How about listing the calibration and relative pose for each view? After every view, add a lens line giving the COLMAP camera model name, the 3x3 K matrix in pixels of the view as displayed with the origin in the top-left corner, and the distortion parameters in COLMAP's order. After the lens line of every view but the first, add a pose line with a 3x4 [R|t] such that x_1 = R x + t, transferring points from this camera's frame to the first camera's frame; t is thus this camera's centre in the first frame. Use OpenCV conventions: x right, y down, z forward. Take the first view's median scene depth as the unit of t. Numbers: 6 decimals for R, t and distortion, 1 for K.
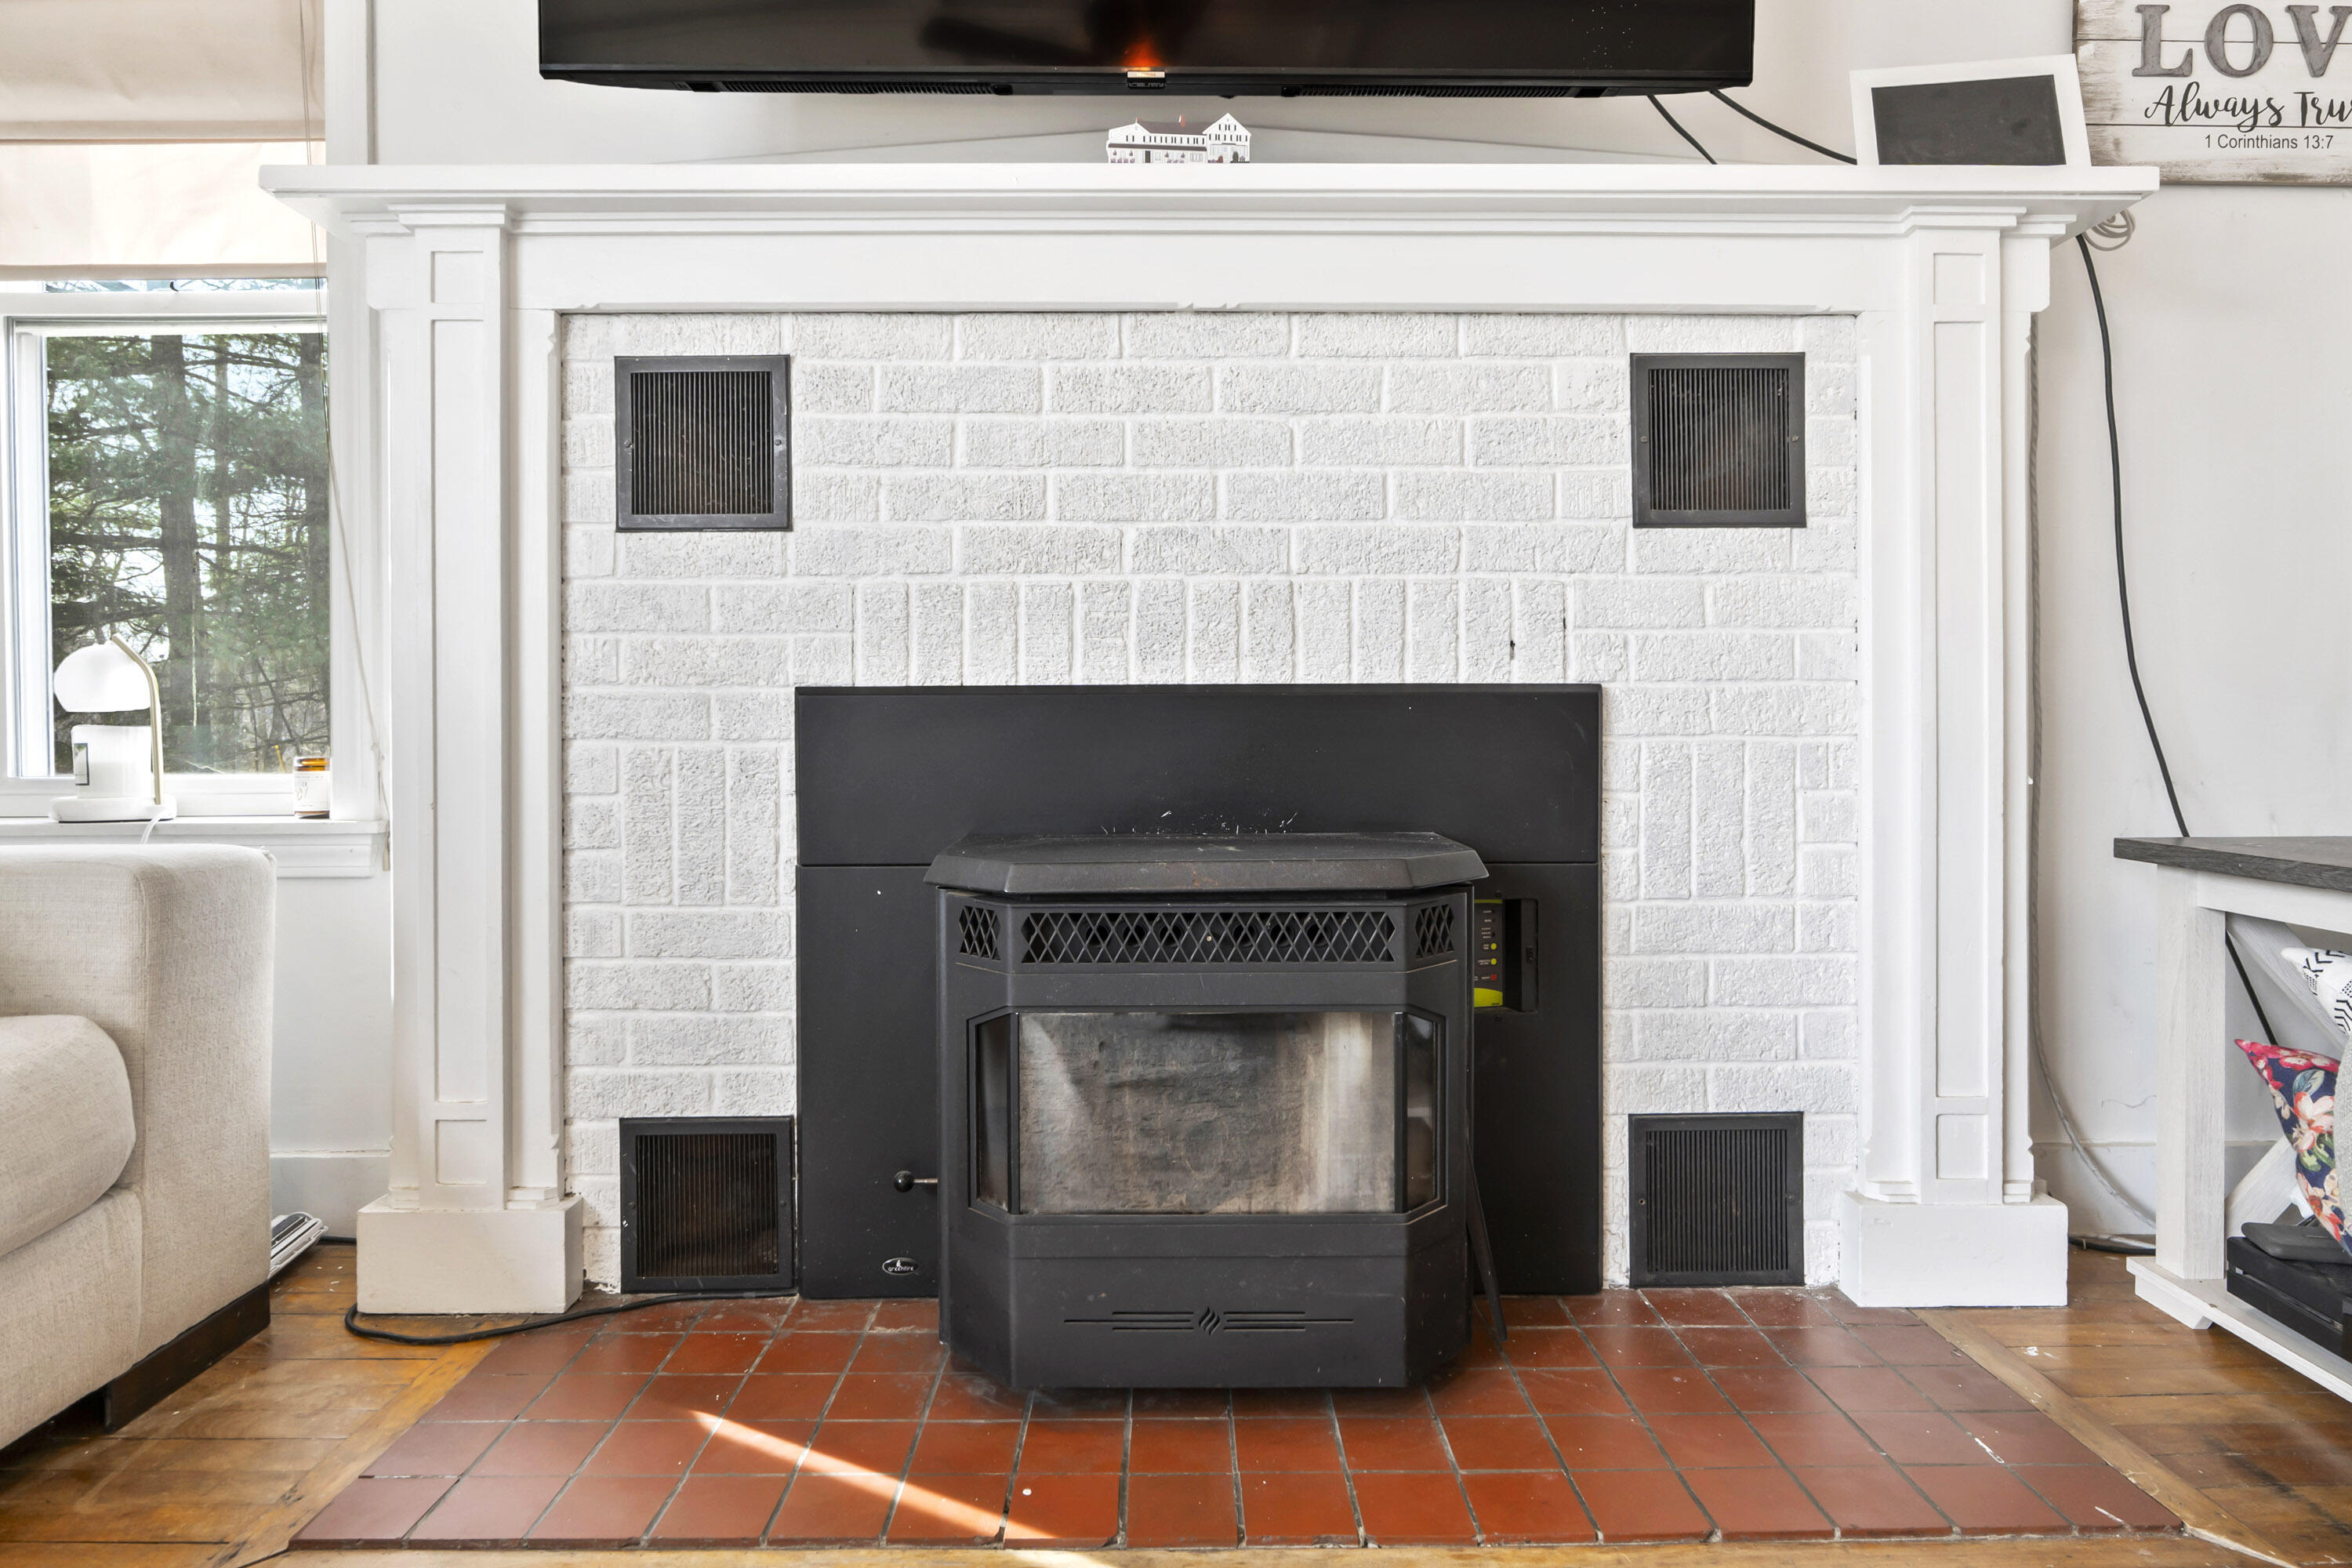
lens RADIAL K [[1381.6, 0, 1192.6], [0, 1381.6, 746.9], [0, 0, 1]] dist [-0.000509, -0.001004]
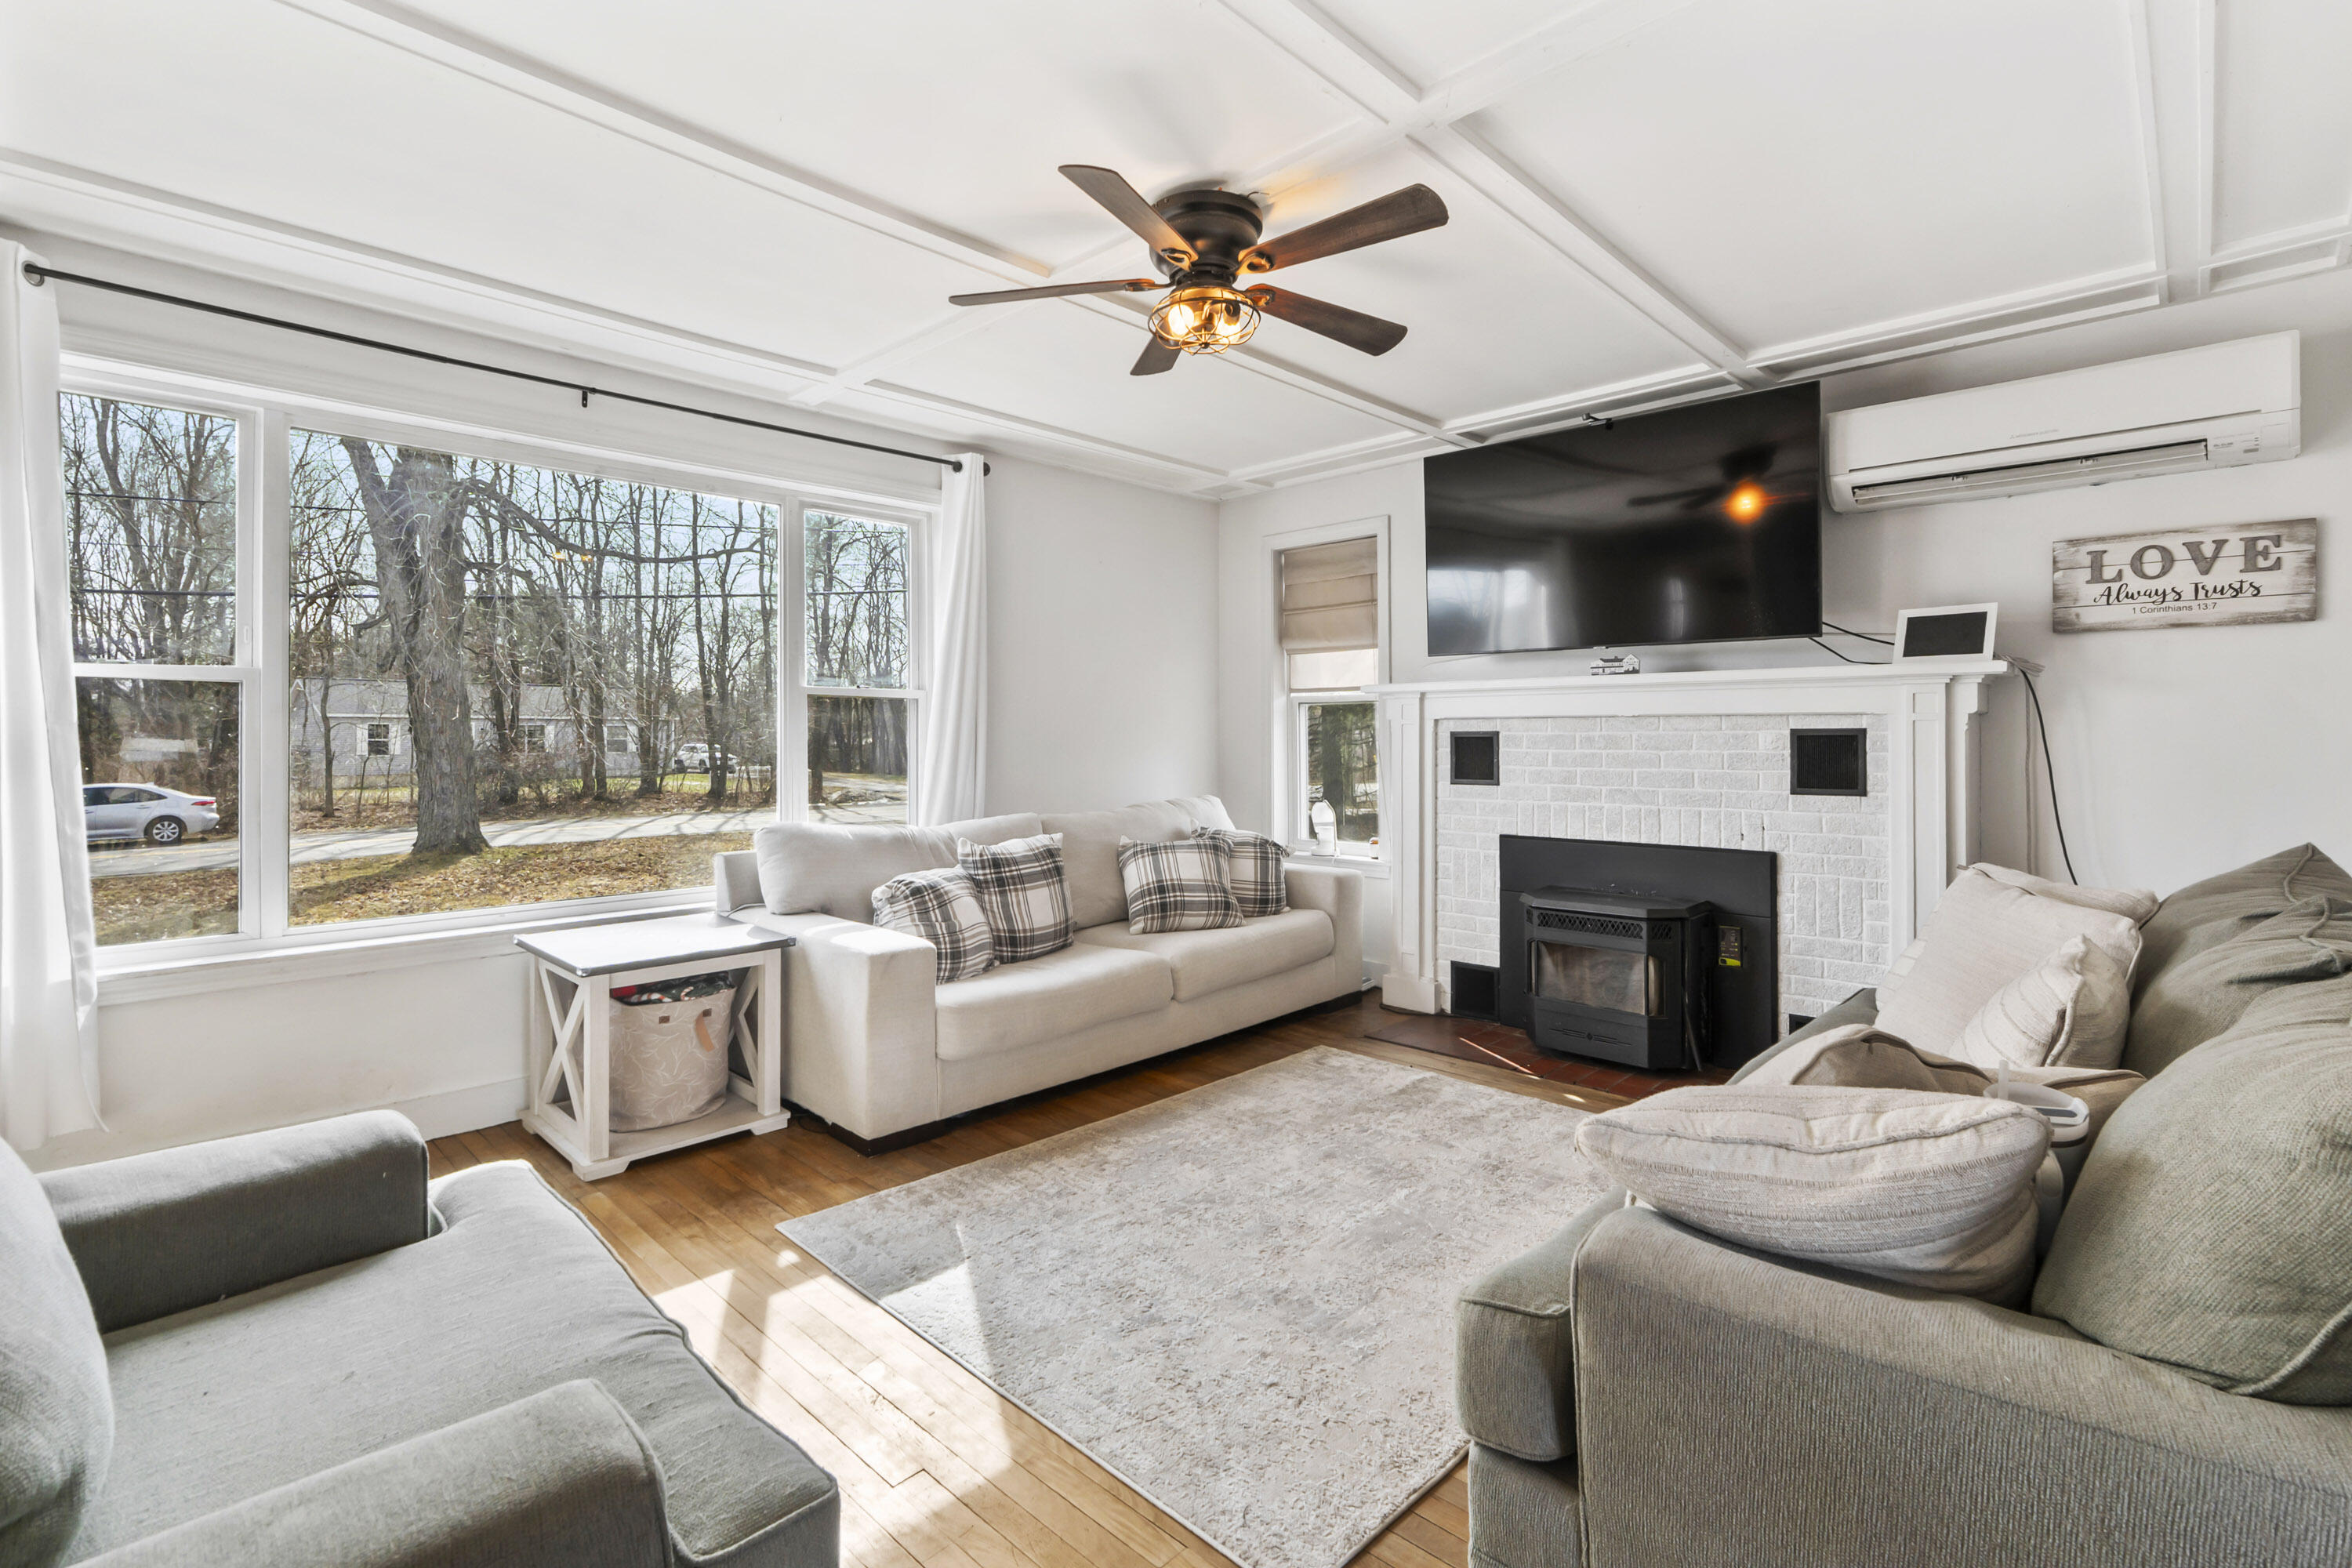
lens RADIAL K [[1075.6, 0, 1167.9], [0, 1075.6, 741.4], [0, 0, 1]] dist [-0.001204, -0.000092]
pose [[0.709026, 0.001835, -0.705180, 0.927738], [-0.006666, 0.999969, -0.004101, -0.243204], [0.705151, 0.007608, 0.709016, -1.319386]]
